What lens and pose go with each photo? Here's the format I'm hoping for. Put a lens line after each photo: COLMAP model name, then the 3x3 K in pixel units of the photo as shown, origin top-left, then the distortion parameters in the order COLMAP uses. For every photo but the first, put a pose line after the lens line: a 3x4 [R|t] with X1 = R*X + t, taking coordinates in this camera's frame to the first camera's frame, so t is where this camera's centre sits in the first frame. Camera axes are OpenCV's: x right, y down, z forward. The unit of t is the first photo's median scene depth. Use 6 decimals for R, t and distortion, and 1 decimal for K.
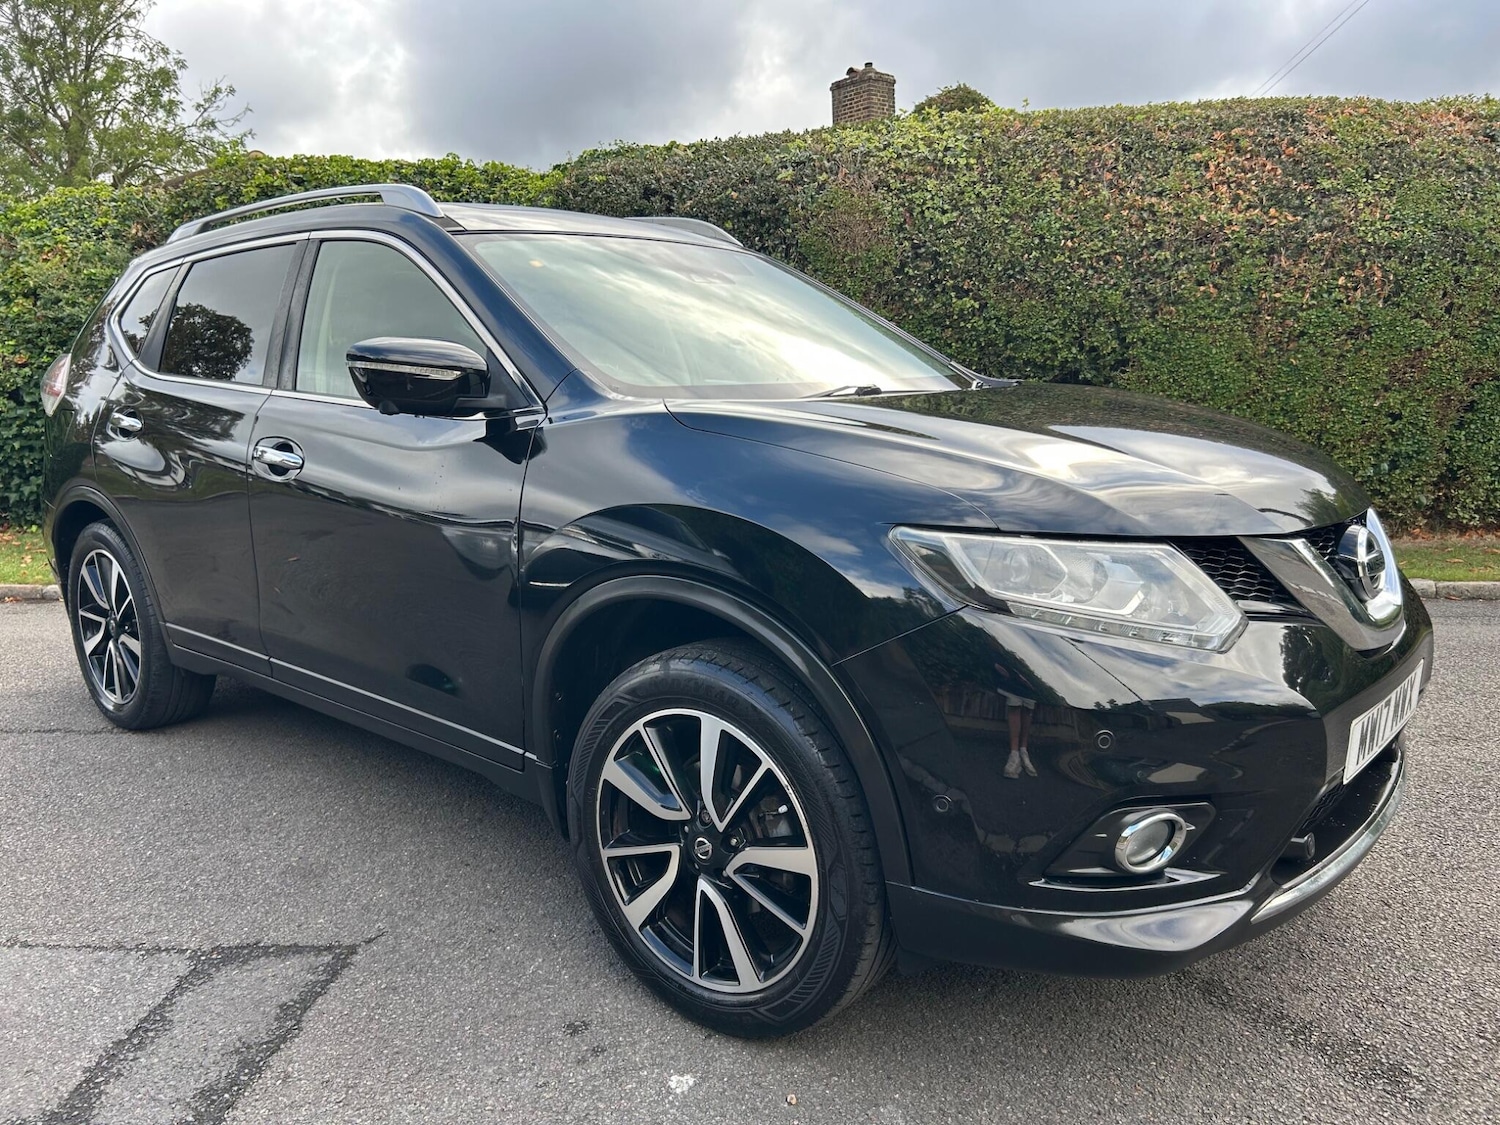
lens RADIAL K [[1132.6, 0, 762.4], [0, 1132.6, 562.0], [0, 0, 1]] dist [0.051848, -0.052812]
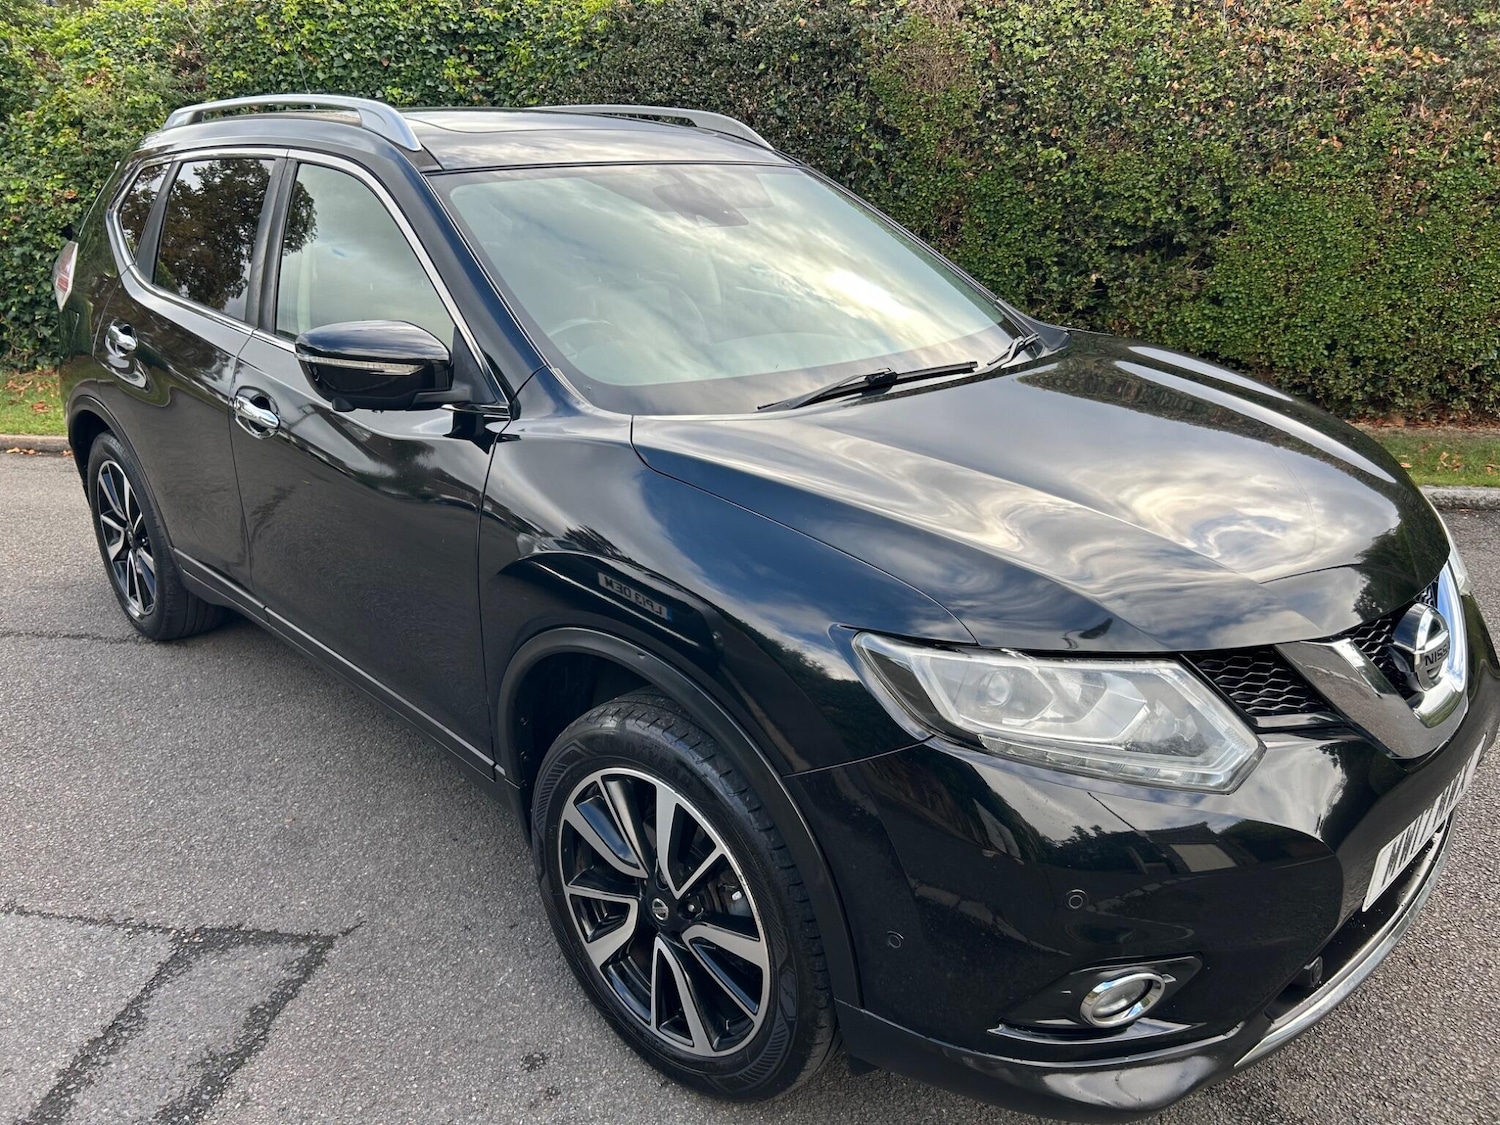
lens RADIAL K [[1131.7, 0, 750.0], [0, 1131.7, 562.5], [0, 0, 1]] dist [0.068601, -0.075184]
pose [[0.996154, 0.042529, -0.076602, 0.062928], [-0.029044, 0.985146, 0.169247, -0.149146], [0.082662, -0.166372, 0.982592, 0.088854]]
